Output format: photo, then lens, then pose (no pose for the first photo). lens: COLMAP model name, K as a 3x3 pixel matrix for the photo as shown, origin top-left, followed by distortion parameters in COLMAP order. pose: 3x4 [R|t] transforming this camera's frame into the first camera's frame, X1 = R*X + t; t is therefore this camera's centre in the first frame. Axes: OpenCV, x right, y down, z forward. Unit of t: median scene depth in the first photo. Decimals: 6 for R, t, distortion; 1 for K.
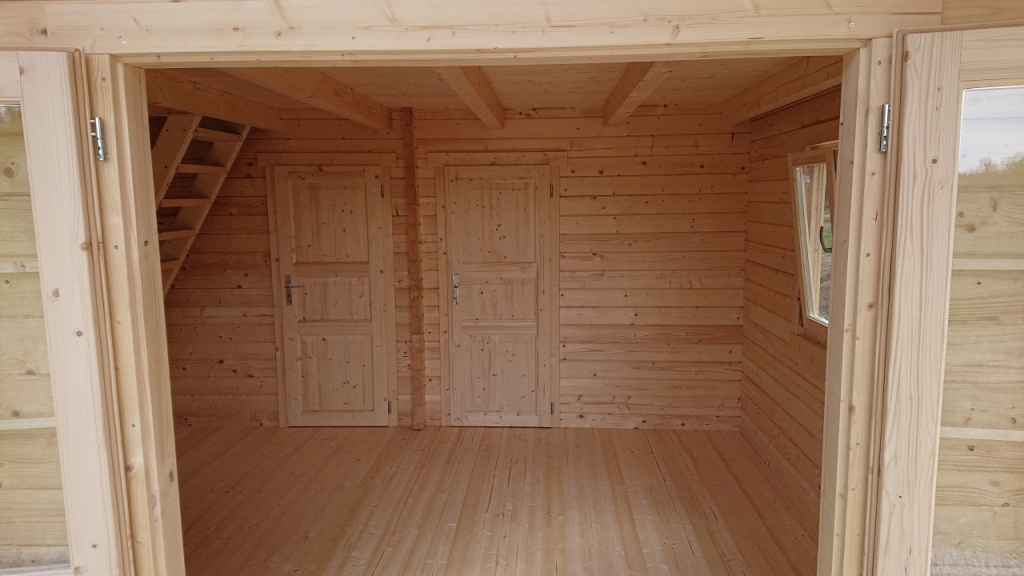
lens RADIAL K [[674.5, 0, 512.0], [0, 674.5, 288.0], [0, 0, 1]] dist [0.227812, -0.343873]
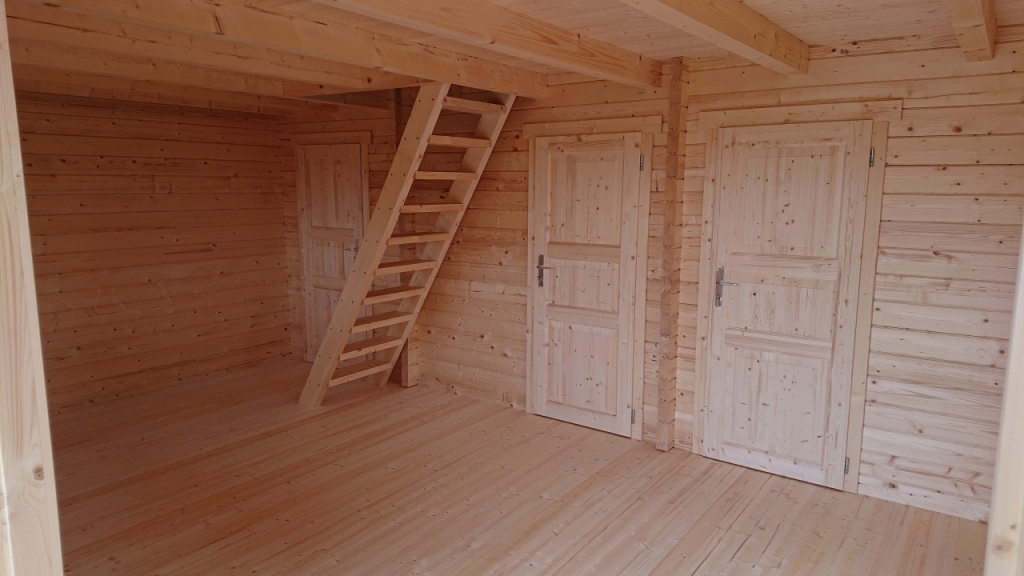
lens RADIAL K [[674.5, 0, 512.0], [0, 674.5, 288.0], [0, 0, 1]] dist [0.227812, -0.343873]
pose [[0.846774, 0.093936, -0.523594, 0.130237], [-0.083666, 0.995553, 0.043301, -0.010475], [0.525333, 0.007141, 0.850867, 0.195239]]
